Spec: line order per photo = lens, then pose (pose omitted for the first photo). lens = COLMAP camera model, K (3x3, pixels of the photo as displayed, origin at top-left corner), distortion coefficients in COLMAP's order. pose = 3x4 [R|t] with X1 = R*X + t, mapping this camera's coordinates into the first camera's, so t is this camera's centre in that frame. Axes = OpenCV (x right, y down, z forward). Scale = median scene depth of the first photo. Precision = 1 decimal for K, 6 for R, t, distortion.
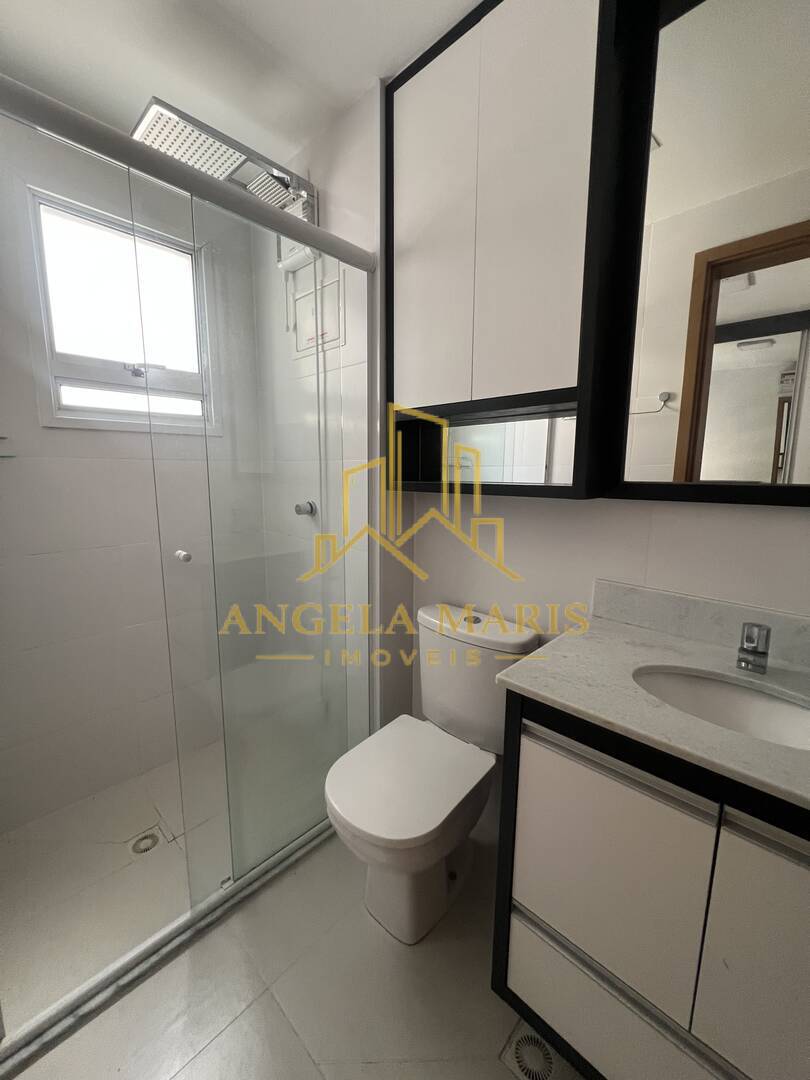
lens RADIAL K [[430.3, 0, 408.8], [0, 430.3, 538.8], [0, 0, 1]] dist [0.003635, -0.000534]
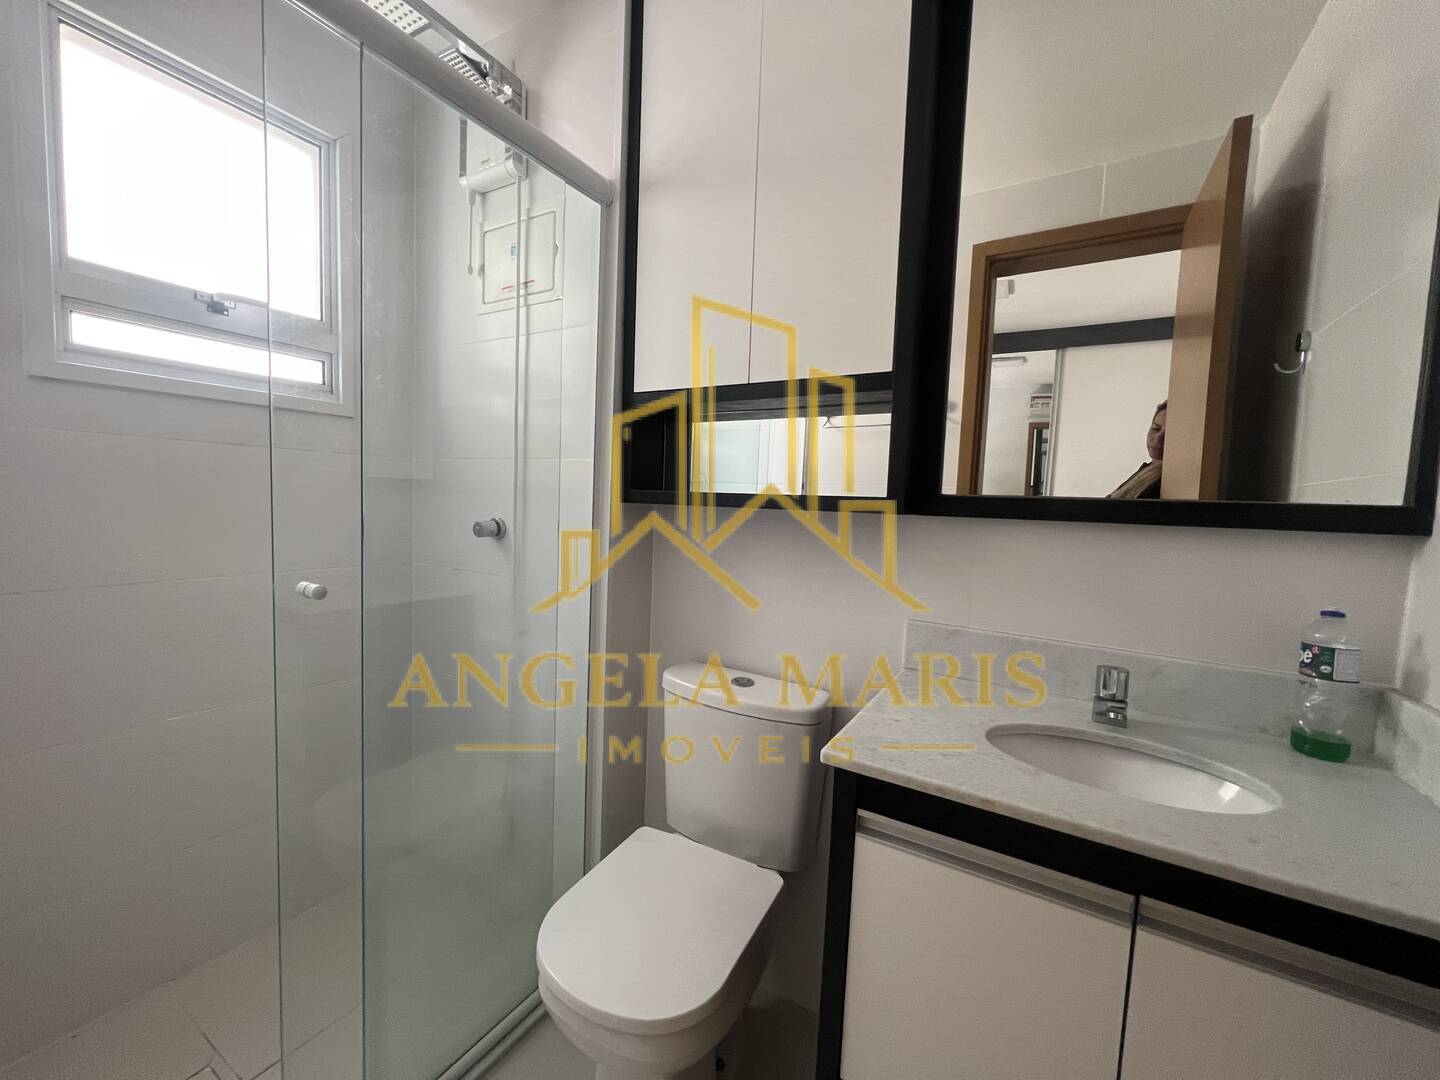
lens RADIAL K [[573.8, 0, 716.6], [0, 573.8, 542.6], [0, 0, 1]] dist [0.003635, -0.000534]
pose [[0.975746, 0.014301, 0.218437, -0.107482], [0.002514, 0.997066, -0.076508, 0.027797], [-0.218890, 0.075201, 0.972847, 0.051331]]
